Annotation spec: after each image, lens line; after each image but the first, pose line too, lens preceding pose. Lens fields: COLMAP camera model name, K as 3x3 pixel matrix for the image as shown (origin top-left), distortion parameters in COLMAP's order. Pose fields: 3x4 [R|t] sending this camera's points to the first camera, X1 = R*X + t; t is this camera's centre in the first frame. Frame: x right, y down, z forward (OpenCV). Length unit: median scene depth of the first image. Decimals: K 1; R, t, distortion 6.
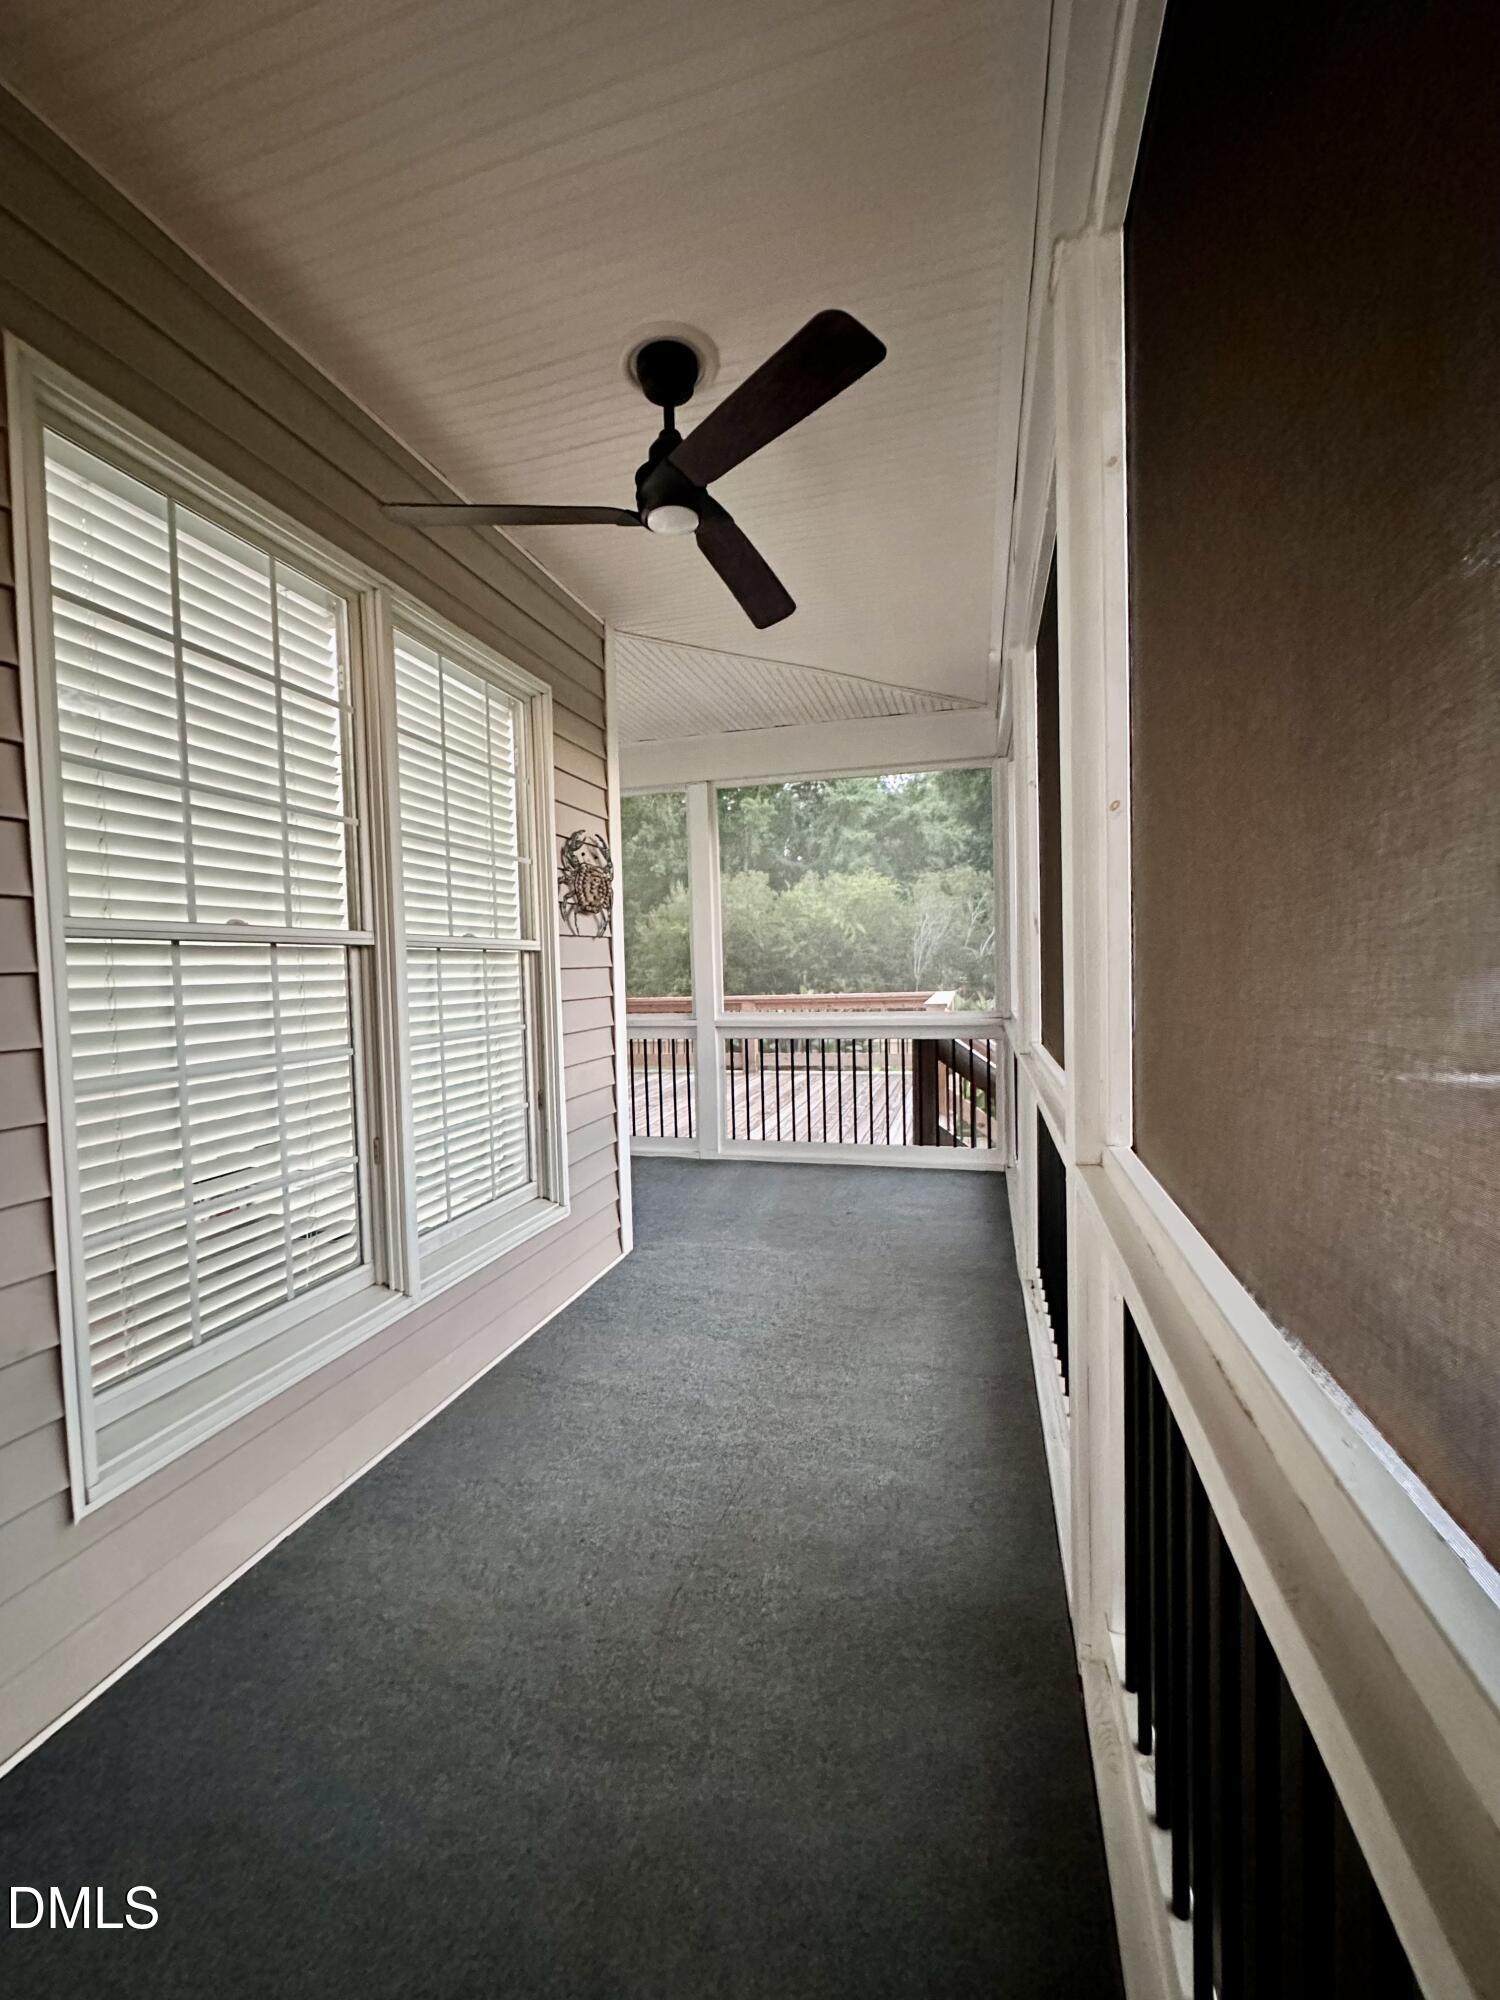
lens RADIAL K [[802.8, 0, 748.0], [0, 802.8, 1000.0], [0, 0, 1]] dist [0.001140, 0.000141]
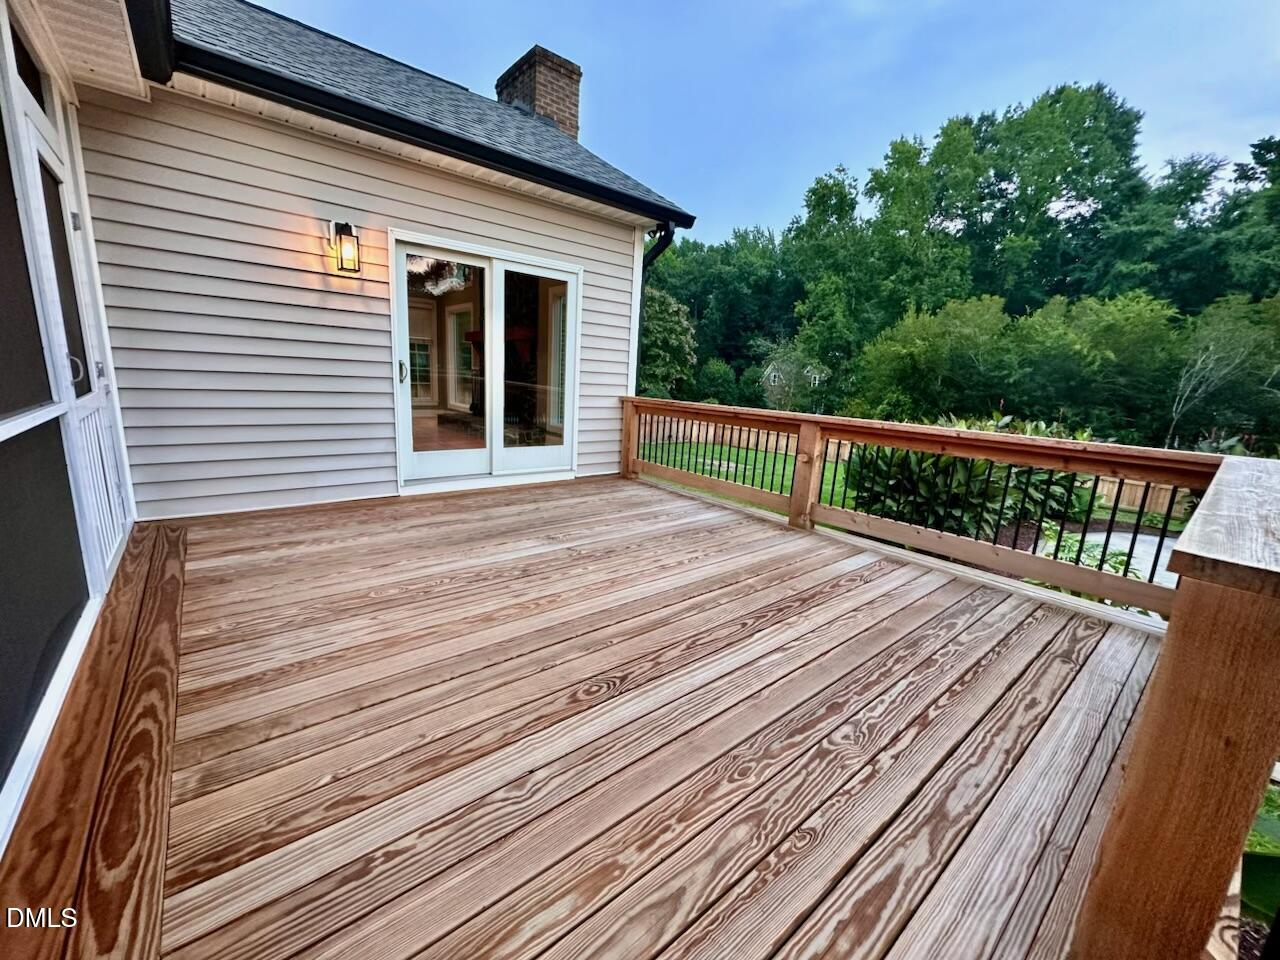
lens RADIAL K [[513.8, 0, 642.2], [0, 513.8, 486.7], [0, 0, 1]] dist [0.001140, 0.000141]
pose [[0.826802, 0.185901, -0.530885, 0.020323], [-0.095933, 0.976583, 0.192566, -0.002499], [0.554252, -0.108285, 0.825275, 0.099954]]
